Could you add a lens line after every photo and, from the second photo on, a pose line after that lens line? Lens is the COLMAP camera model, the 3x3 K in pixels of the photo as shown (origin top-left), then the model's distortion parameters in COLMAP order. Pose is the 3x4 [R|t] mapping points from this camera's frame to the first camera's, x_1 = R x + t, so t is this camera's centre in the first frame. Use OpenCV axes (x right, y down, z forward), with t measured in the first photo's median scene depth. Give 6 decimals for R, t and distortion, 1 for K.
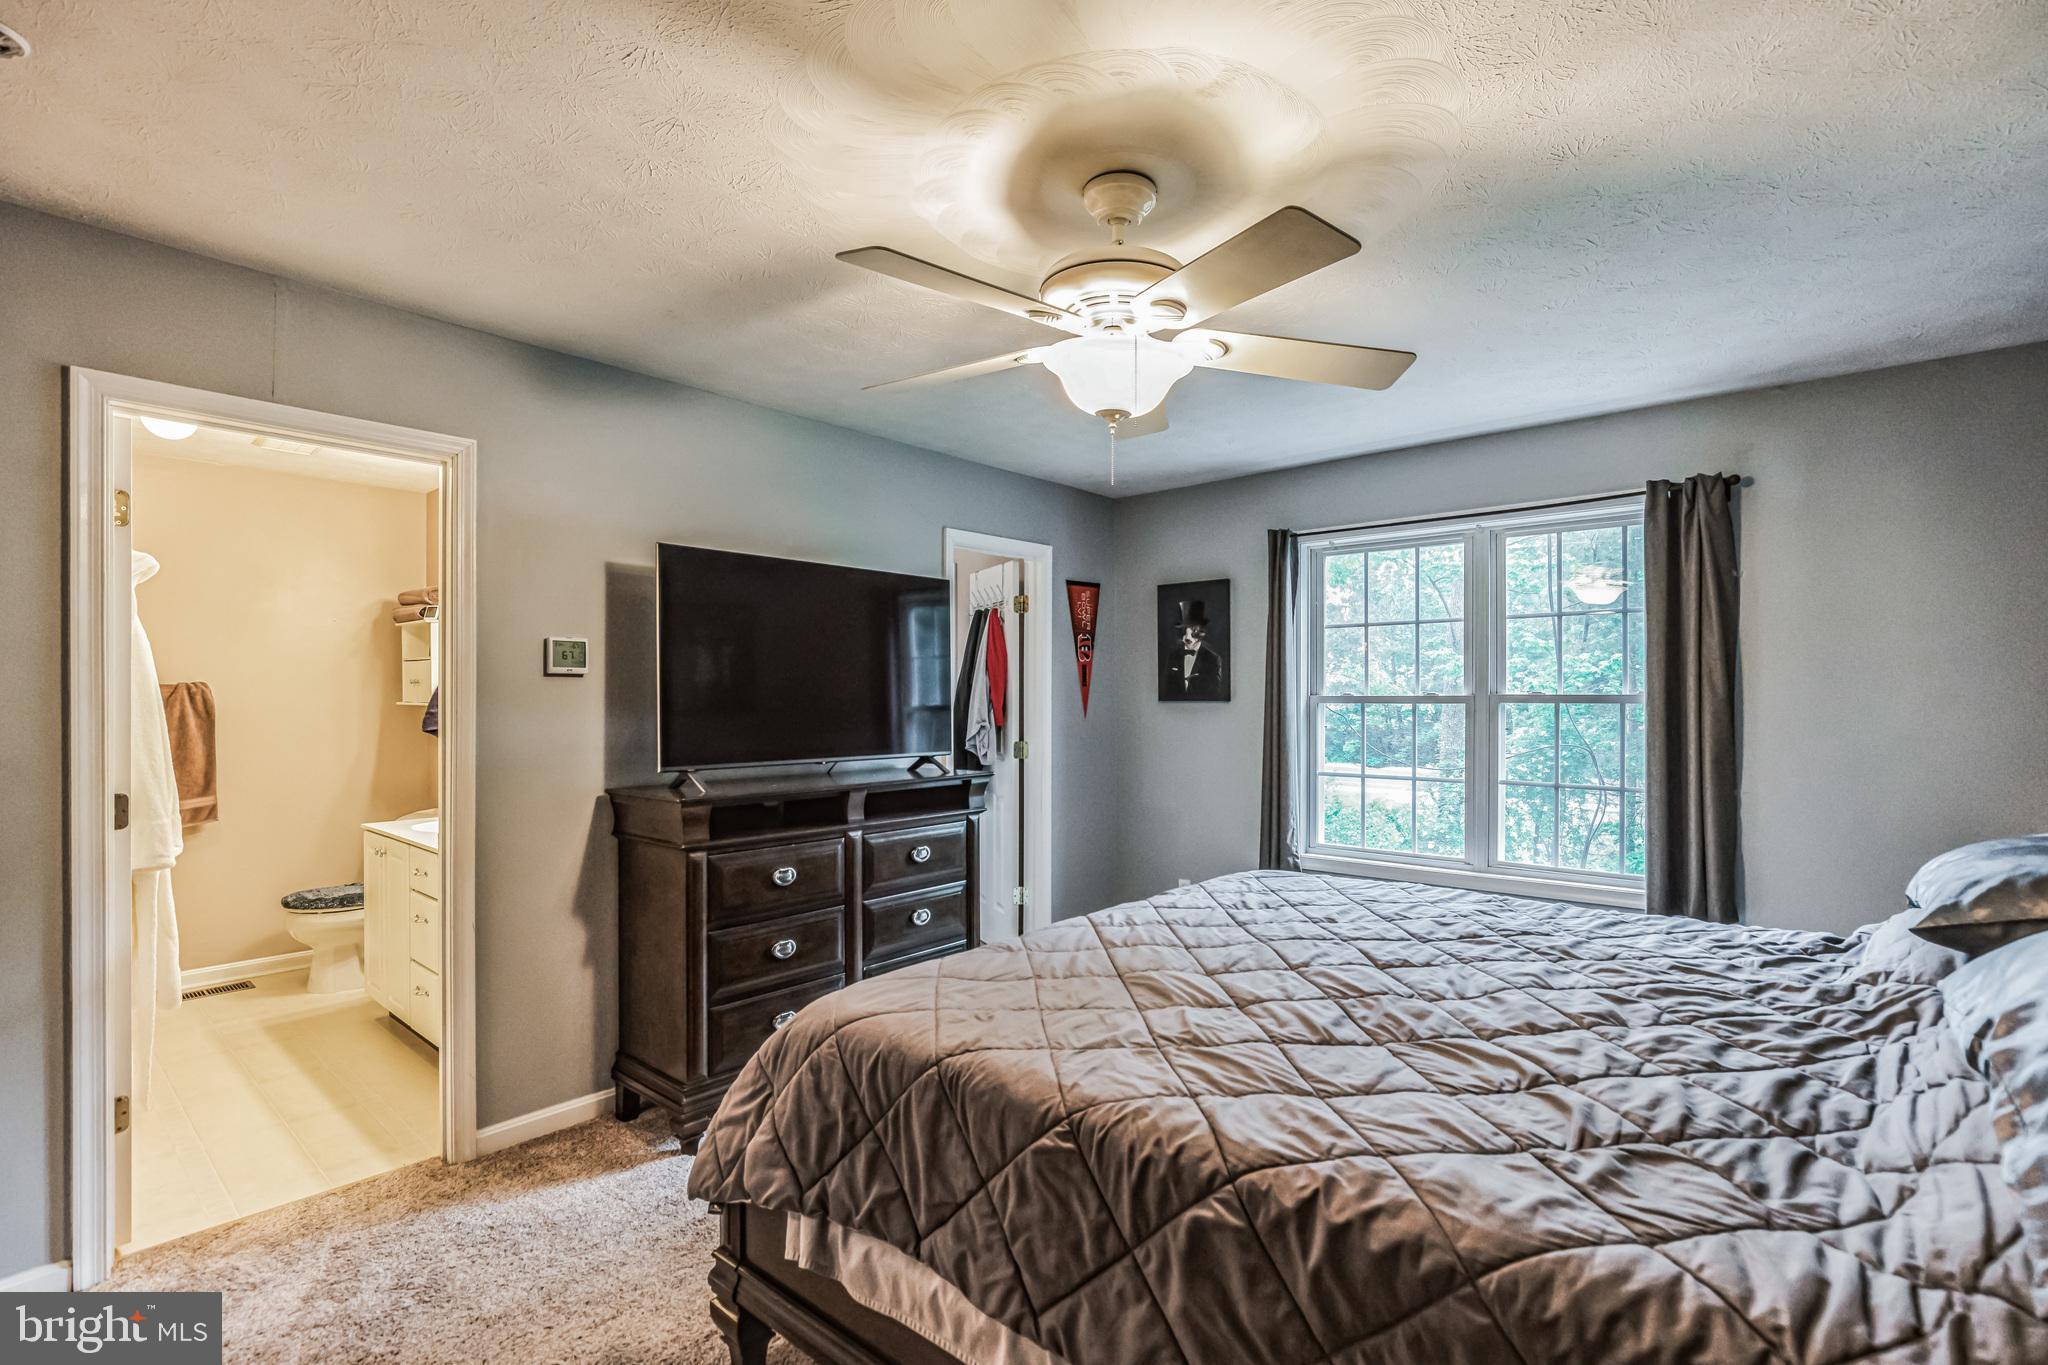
lens RADIAL K [[942.7, 0, 1028.2], [0, 942.7, 696.6], [0, 0, 1]] dist [-0.012210, 0.005680]
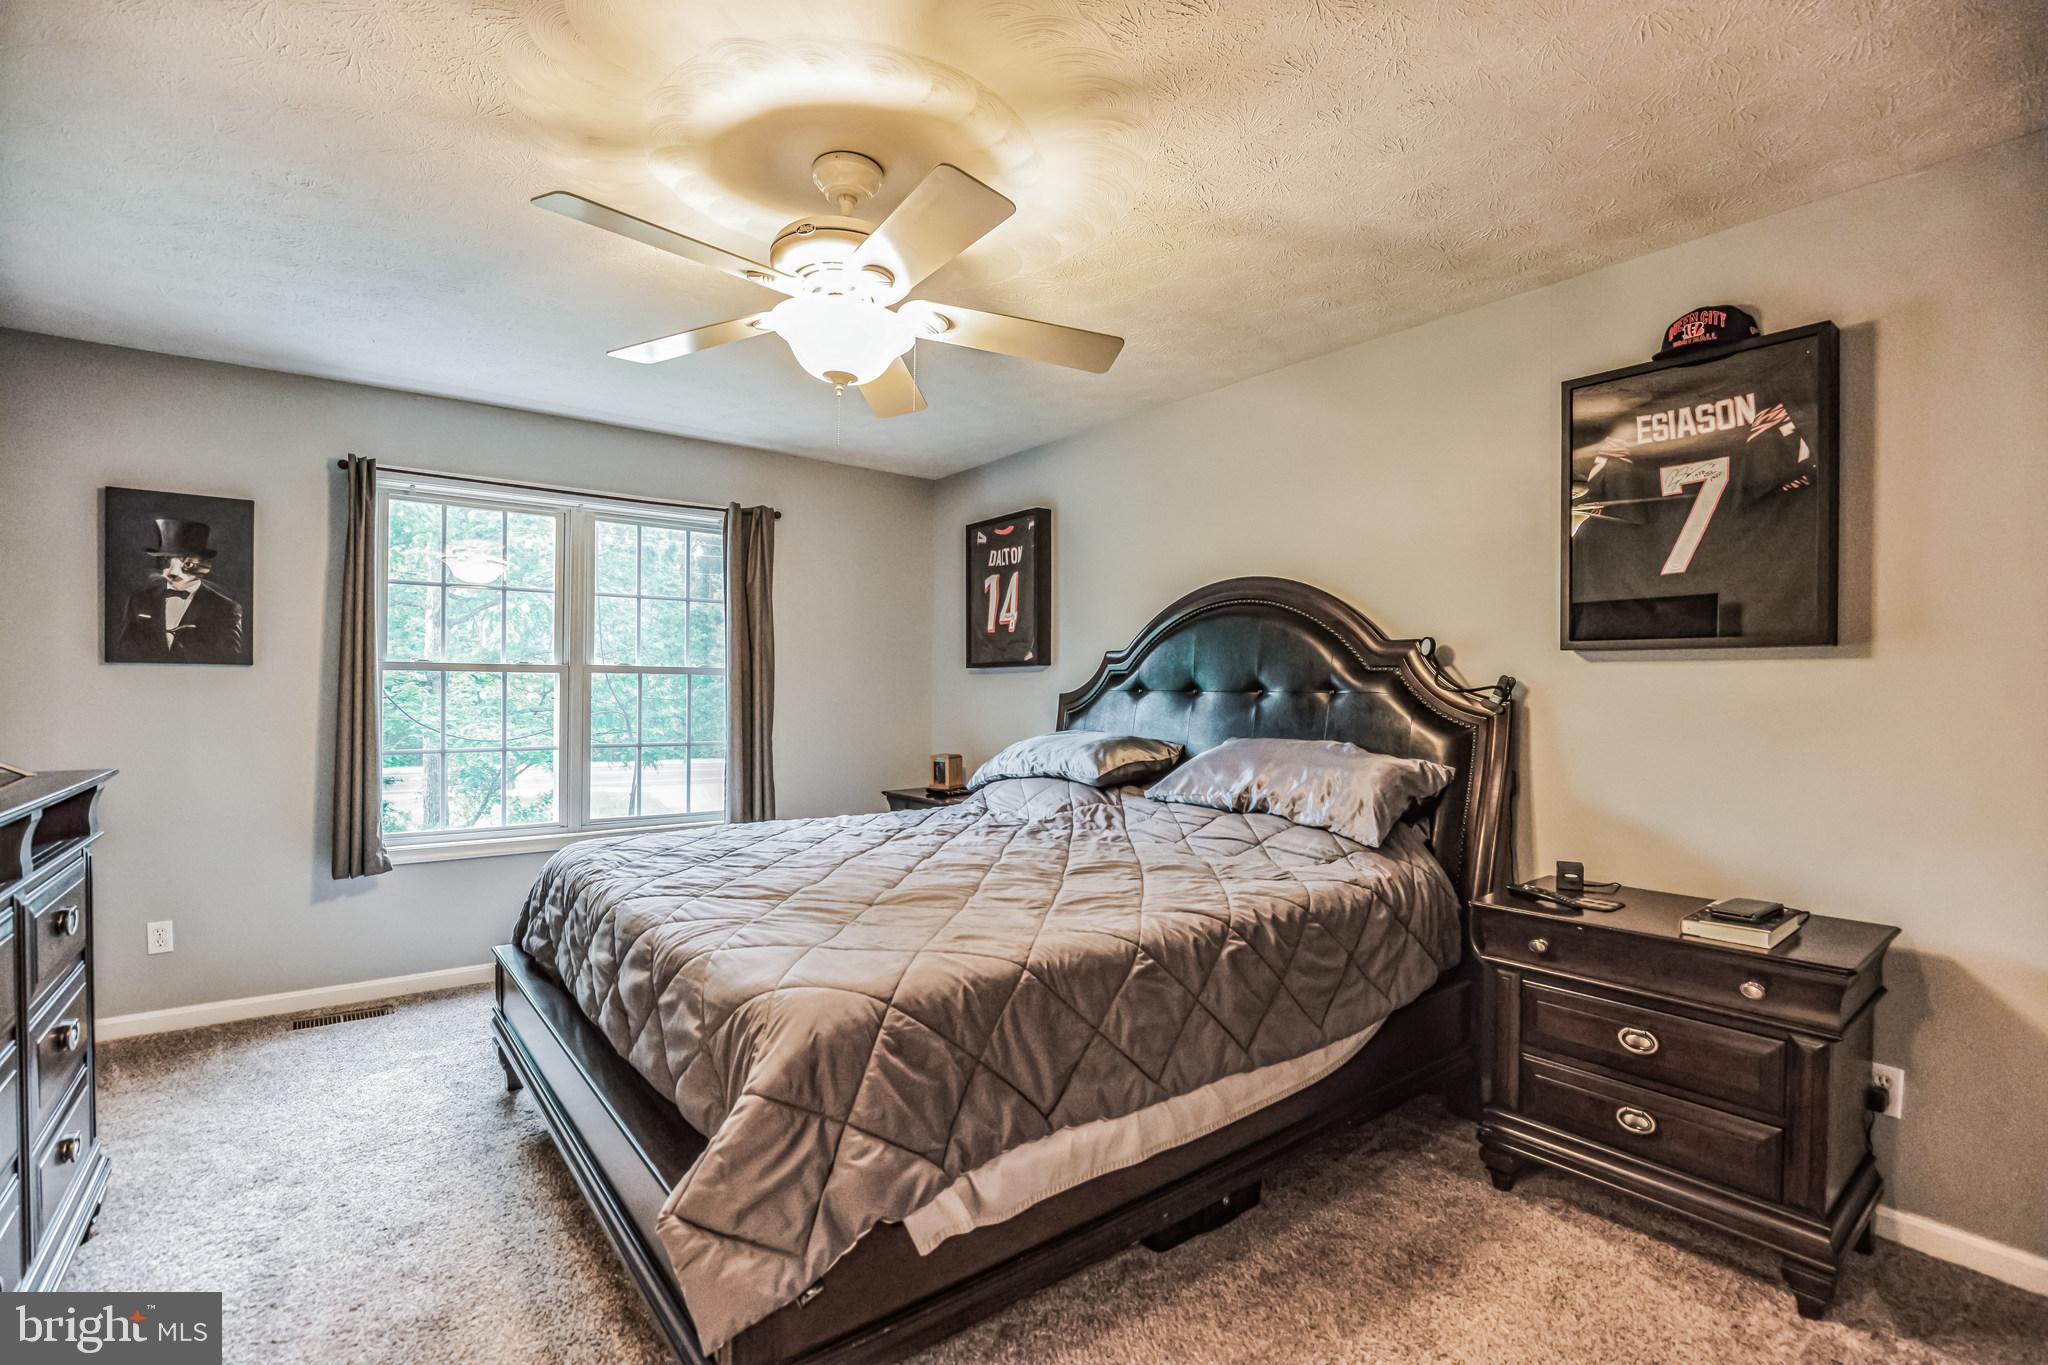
lens RADIAL K [[942.7, 0, 1028.2], [0, 942.7, 696.6], [0, 0, 1]] dist [-0.012210, 0.005680]
pose [[0.192379, -0.004793, 0.981309, -0.518185], [-0.009867, 0.999928, 0.006818, 0.024162], [-0.981271, -0.010994, 0.192318, 0.336832]]
